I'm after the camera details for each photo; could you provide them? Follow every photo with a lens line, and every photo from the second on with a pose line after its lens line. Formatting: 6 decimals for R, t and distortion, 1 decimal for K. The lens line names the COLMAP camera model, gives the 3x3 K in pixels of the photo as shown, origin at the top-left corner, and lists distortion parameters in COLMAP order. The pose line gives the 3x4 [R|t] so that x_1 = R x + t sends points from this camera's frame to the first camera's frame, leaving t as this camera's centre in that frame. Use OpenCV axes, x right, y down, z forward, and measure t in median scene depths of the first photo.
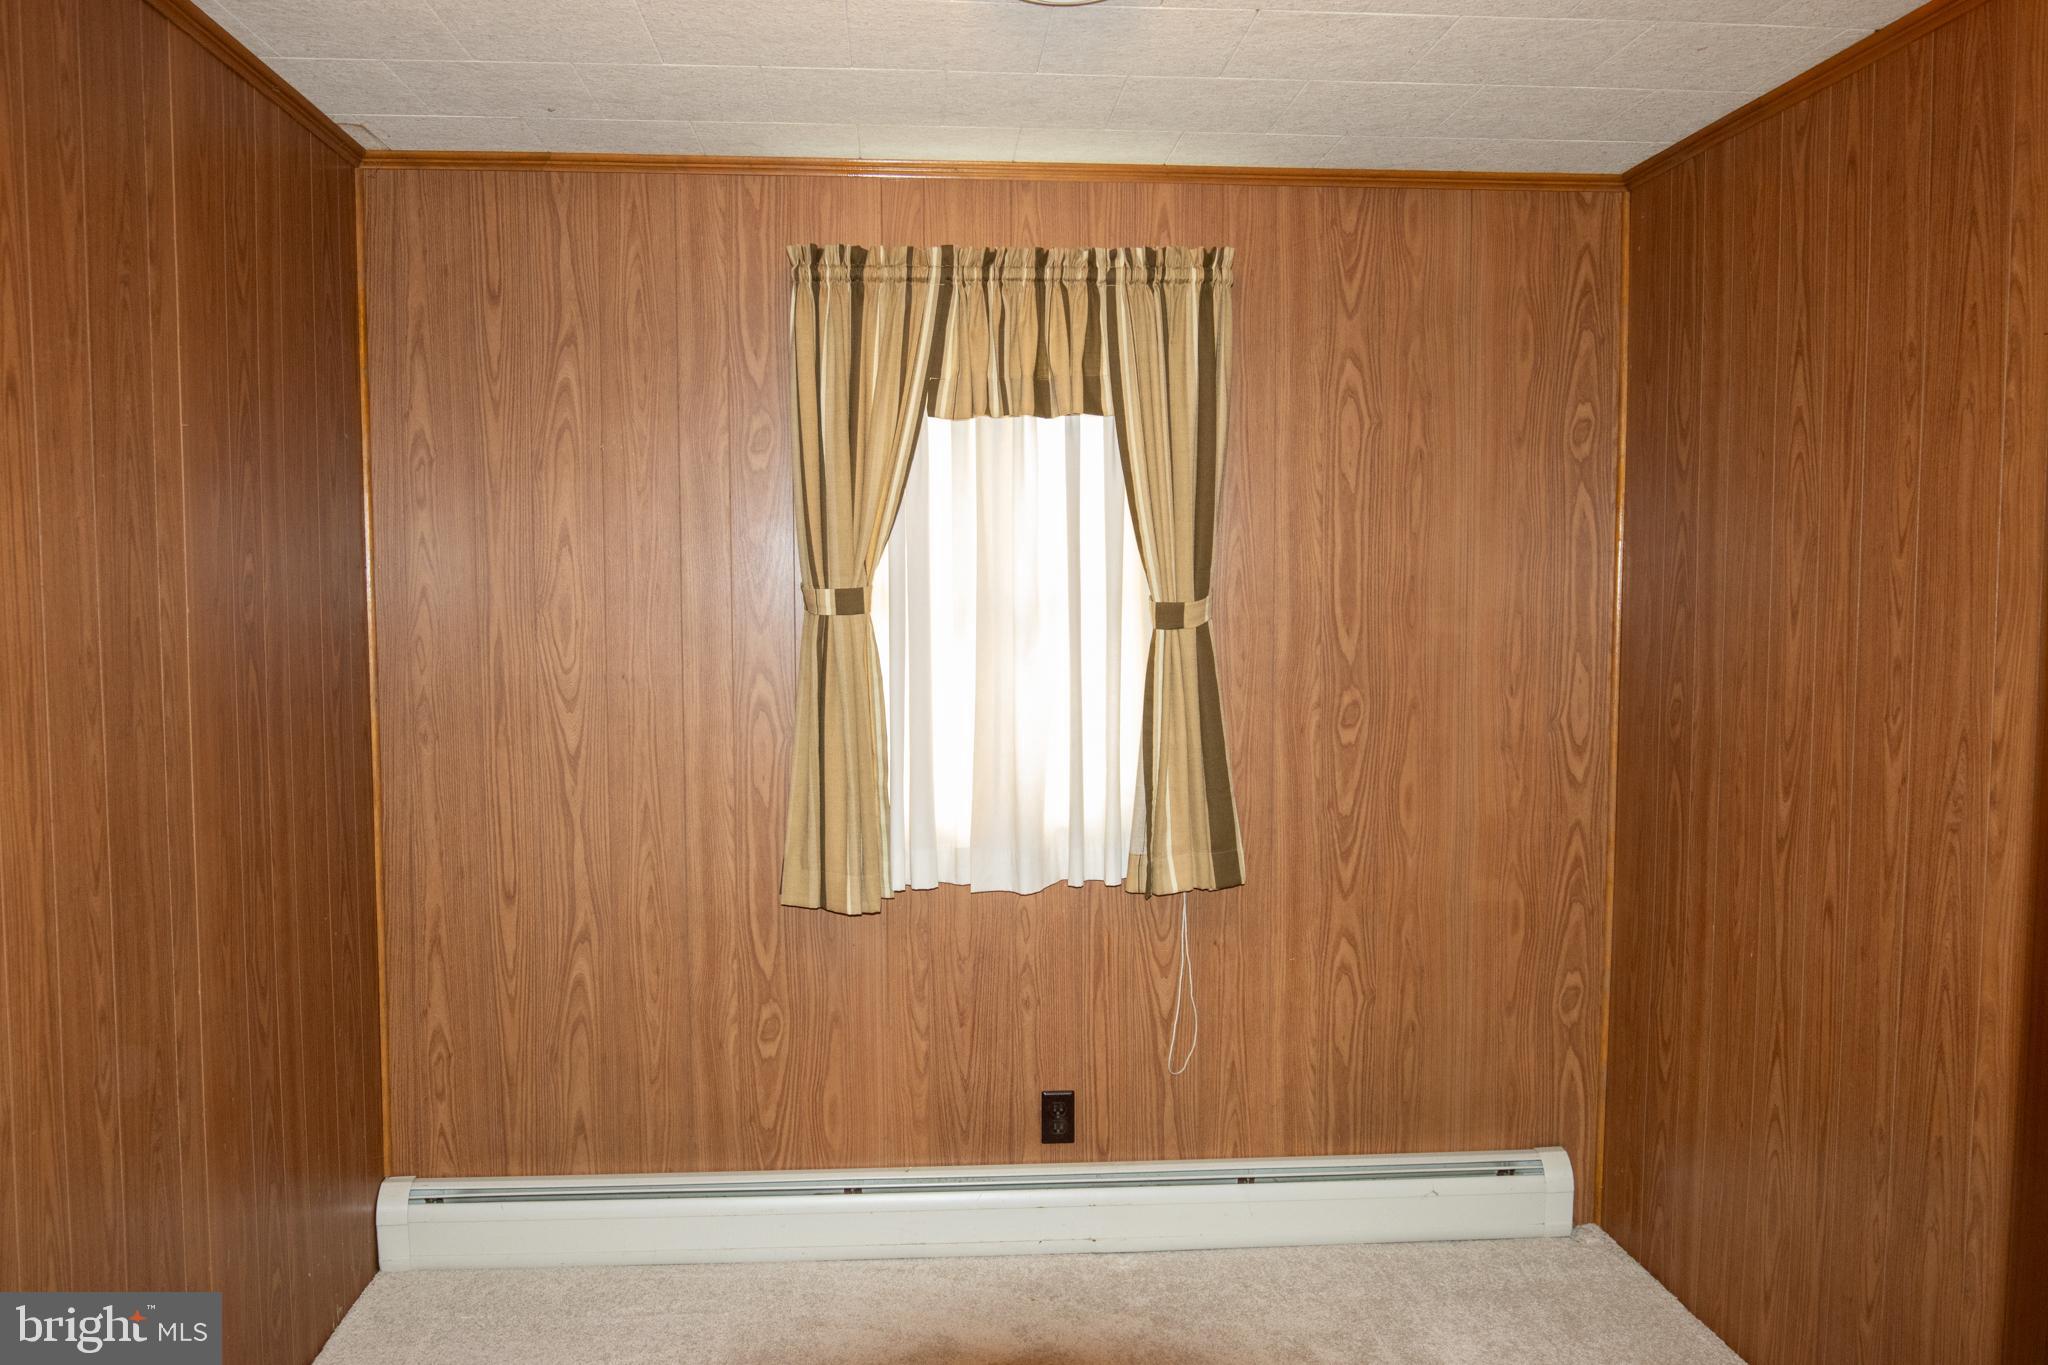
lens RADIAL K [[1550.4, 0, 1006.3], [0, 1550.4, 686.0], [0, 0, 1]] dist [-0.006582, -0.025563]
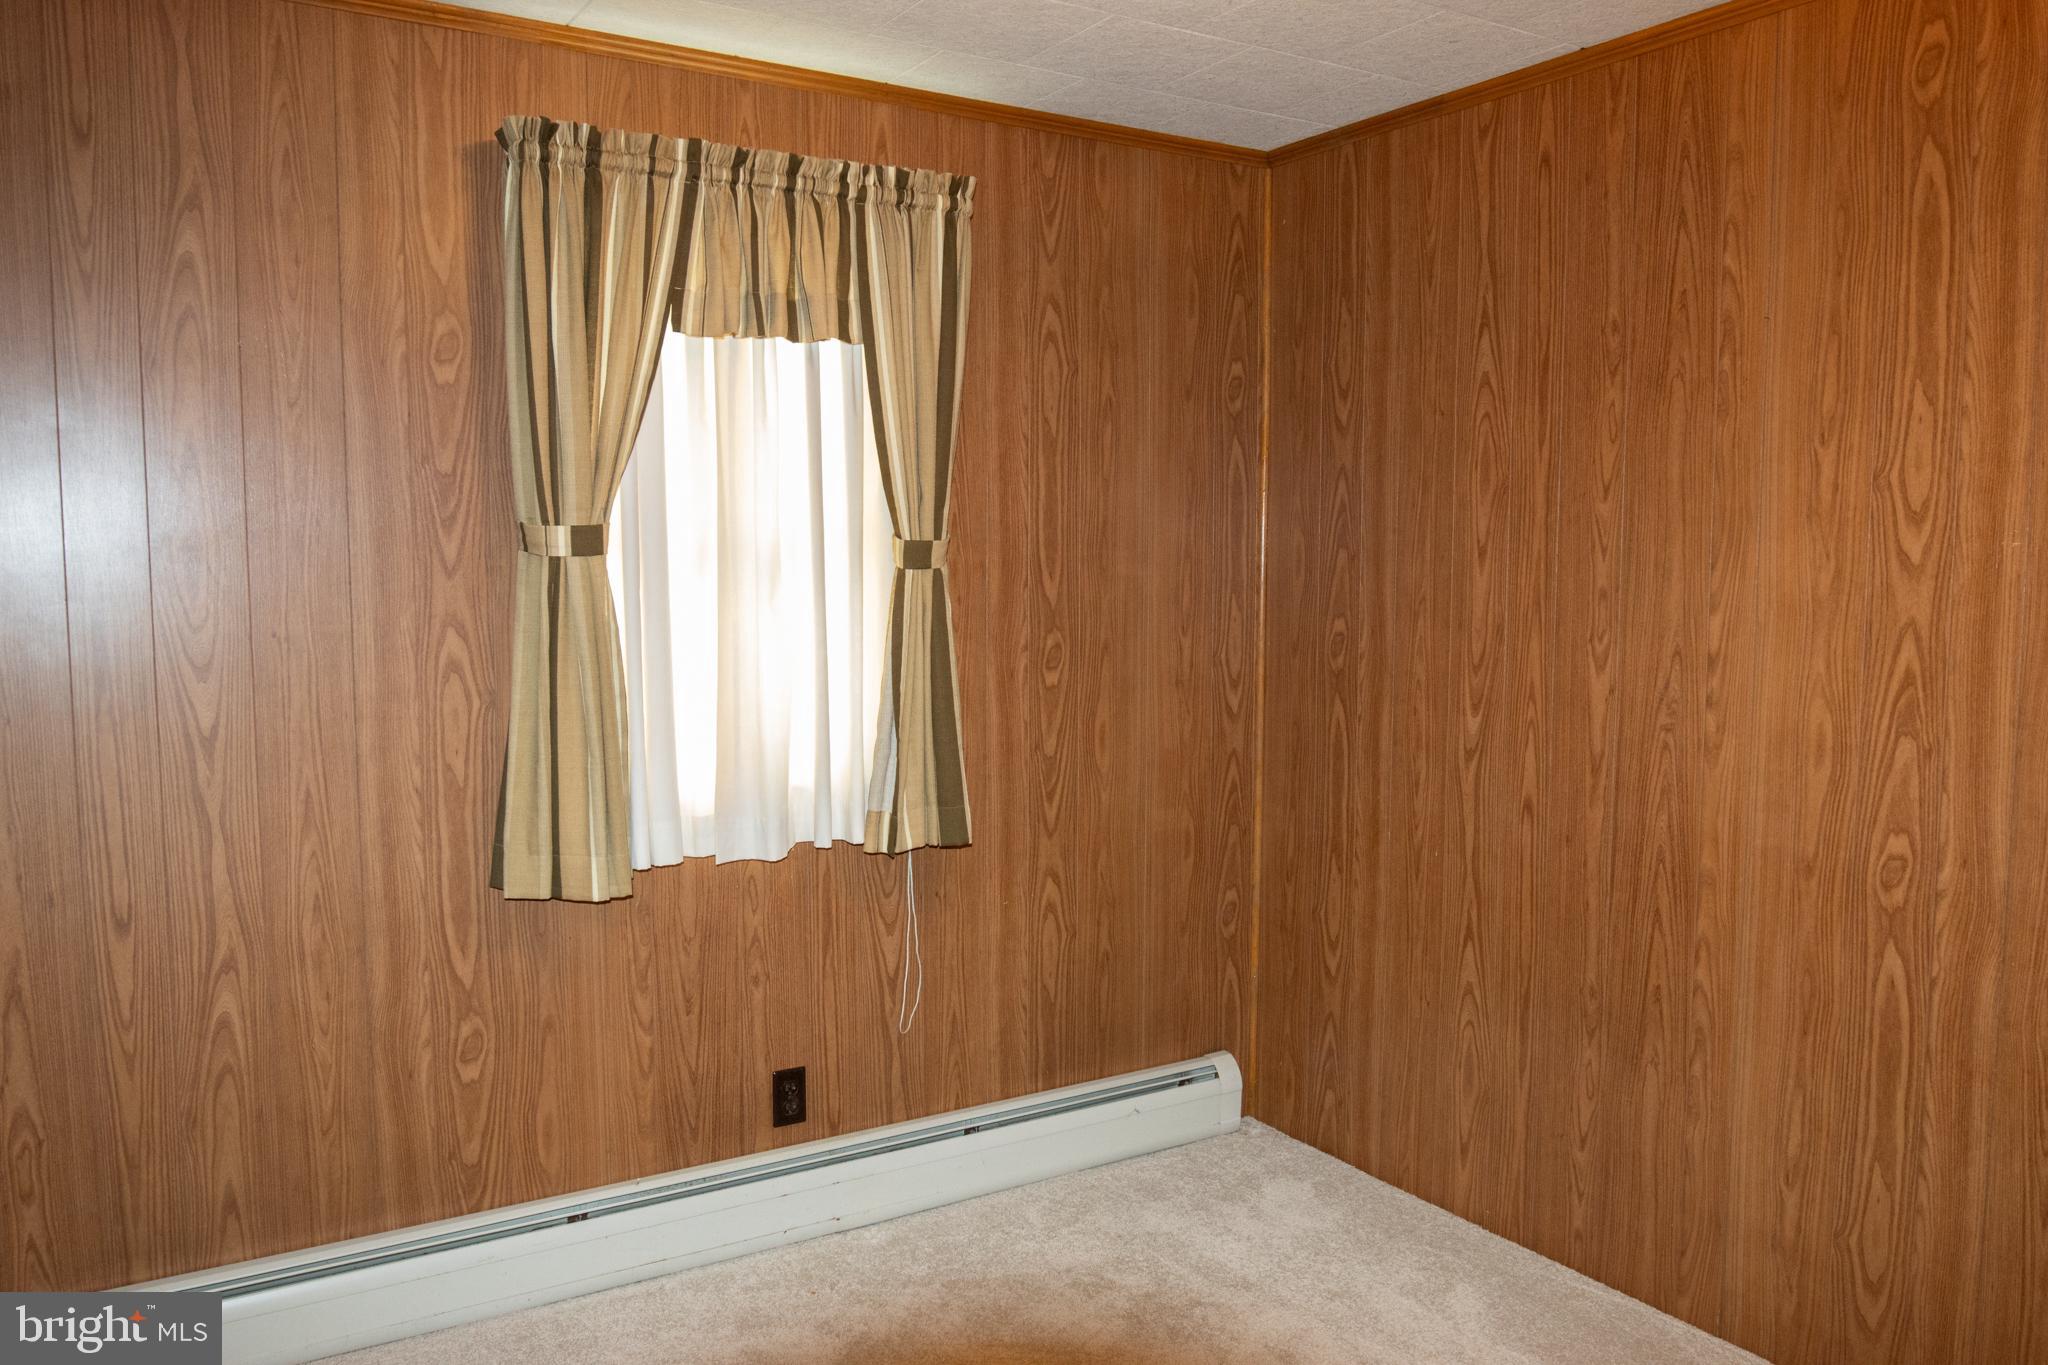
lens RADIAL K [[1550.4, 0, 1006.3], [0, 1550.4, 686.0], [0, 0, 1]] dist [-0.006582, -0.025563]
pose [[0.885036, -0.037925, 0.463976, -0.285401], [0.027205, 0.999186, 0.029778, 0.006732], [-0.464728, -0.013732, 0.885347, 0.120864]]
